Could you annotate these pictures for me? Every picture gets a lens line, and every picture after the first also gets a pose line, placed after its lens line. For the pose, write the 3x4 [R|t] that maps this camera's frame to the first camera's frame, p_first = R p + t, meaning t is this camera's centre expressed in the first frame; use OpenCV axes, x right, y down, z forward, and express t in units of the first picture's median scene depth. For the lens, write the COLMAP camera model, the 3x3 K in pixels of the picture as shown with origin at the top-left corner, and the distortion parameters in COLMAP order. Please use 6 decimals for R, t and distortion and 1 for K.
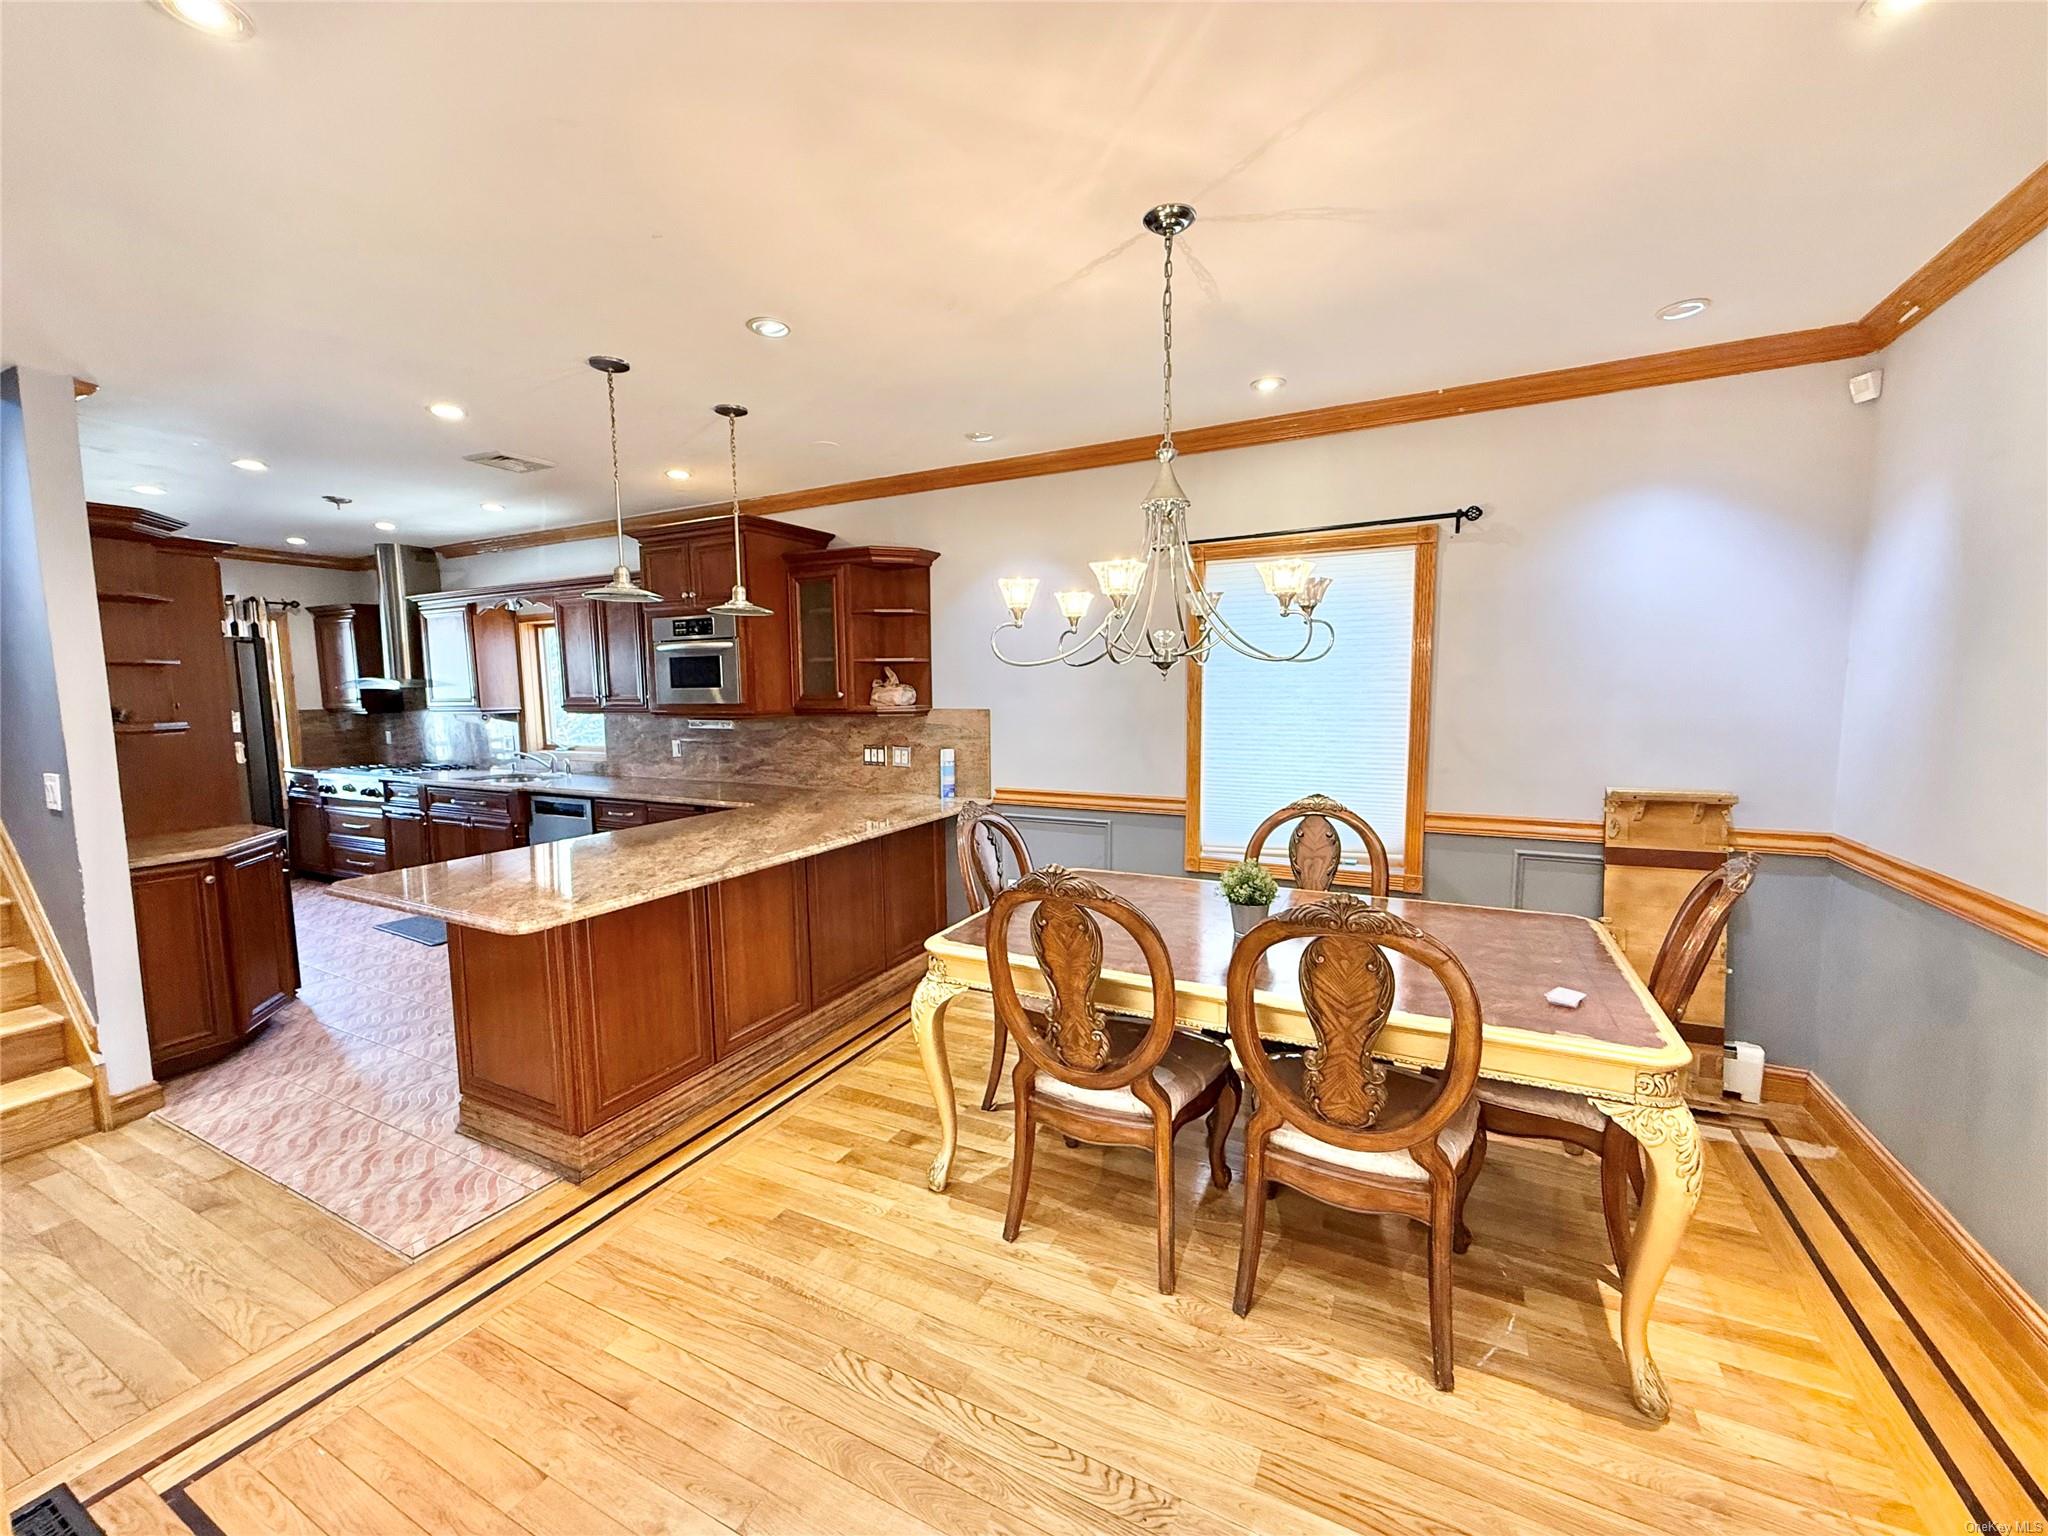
lens RADIAL K [[823.5, 0, 1024.0], [0, 823.5, 768.0], [0, 0, 1]] dist [0.001896, 0.000631]
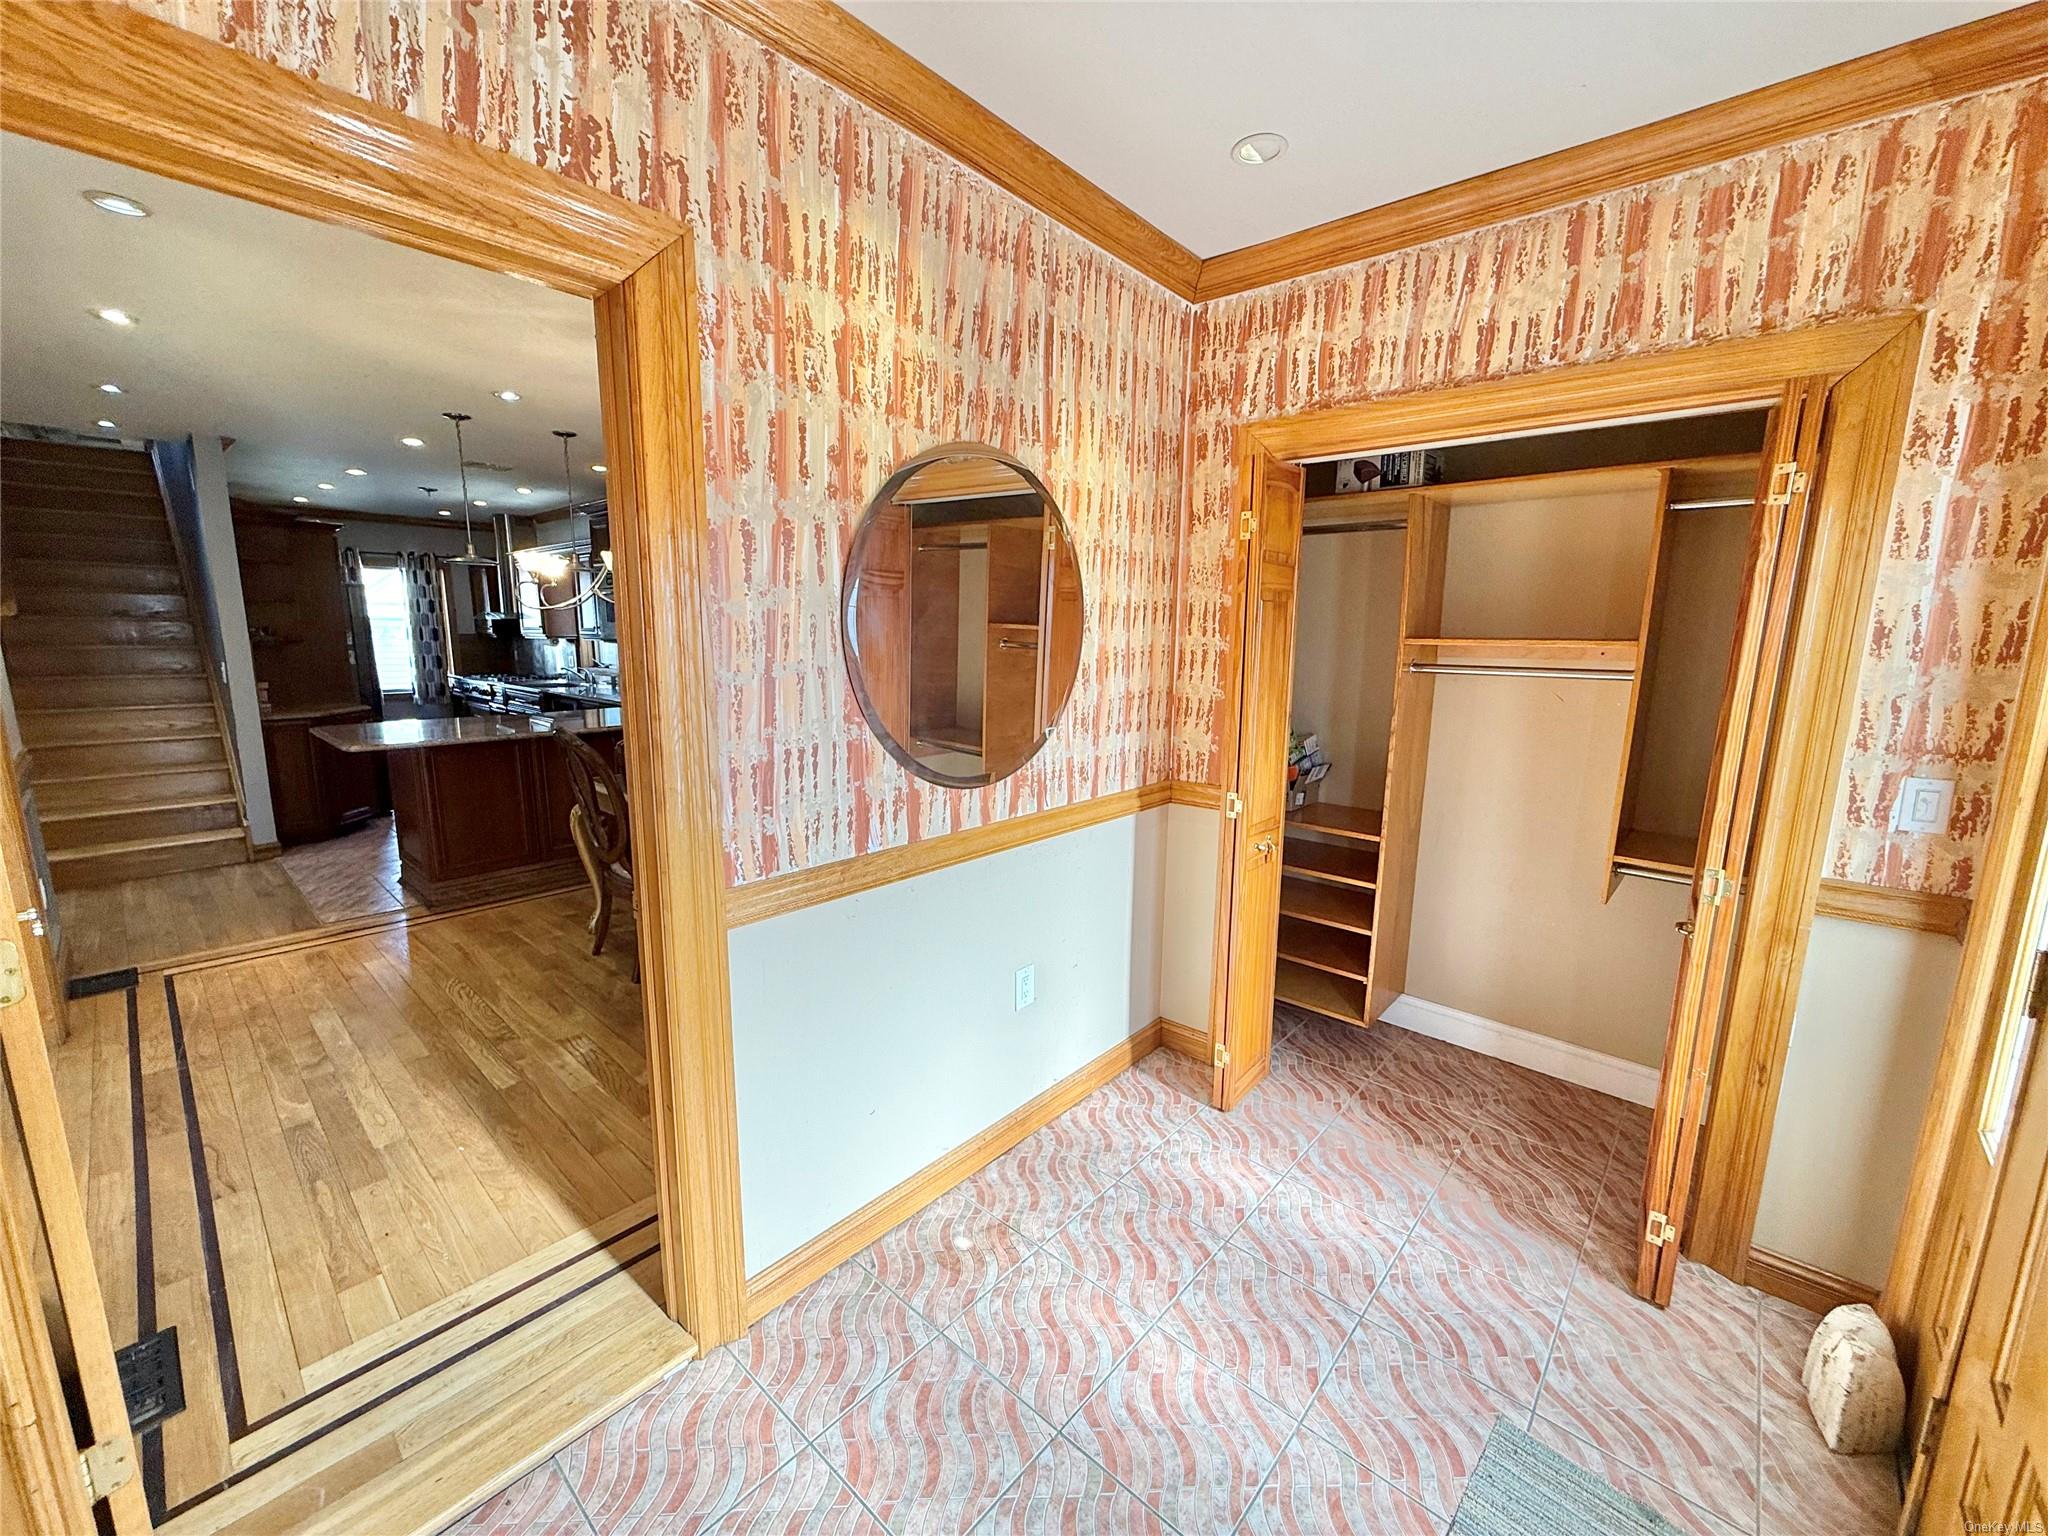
lens RADIAL K [[813.4, 0, 1024.0], [0, 813.4, 768.0], [0, 0, 1]] dist [-0.000910, -0.000164]
pose [[0.967066, 0.060491, -0.247233, 0.631764], [-0.042709, 0.996141, 0.076669, 0.015448], [0.250917, -0.063585, 0.965918, -0.187240]]
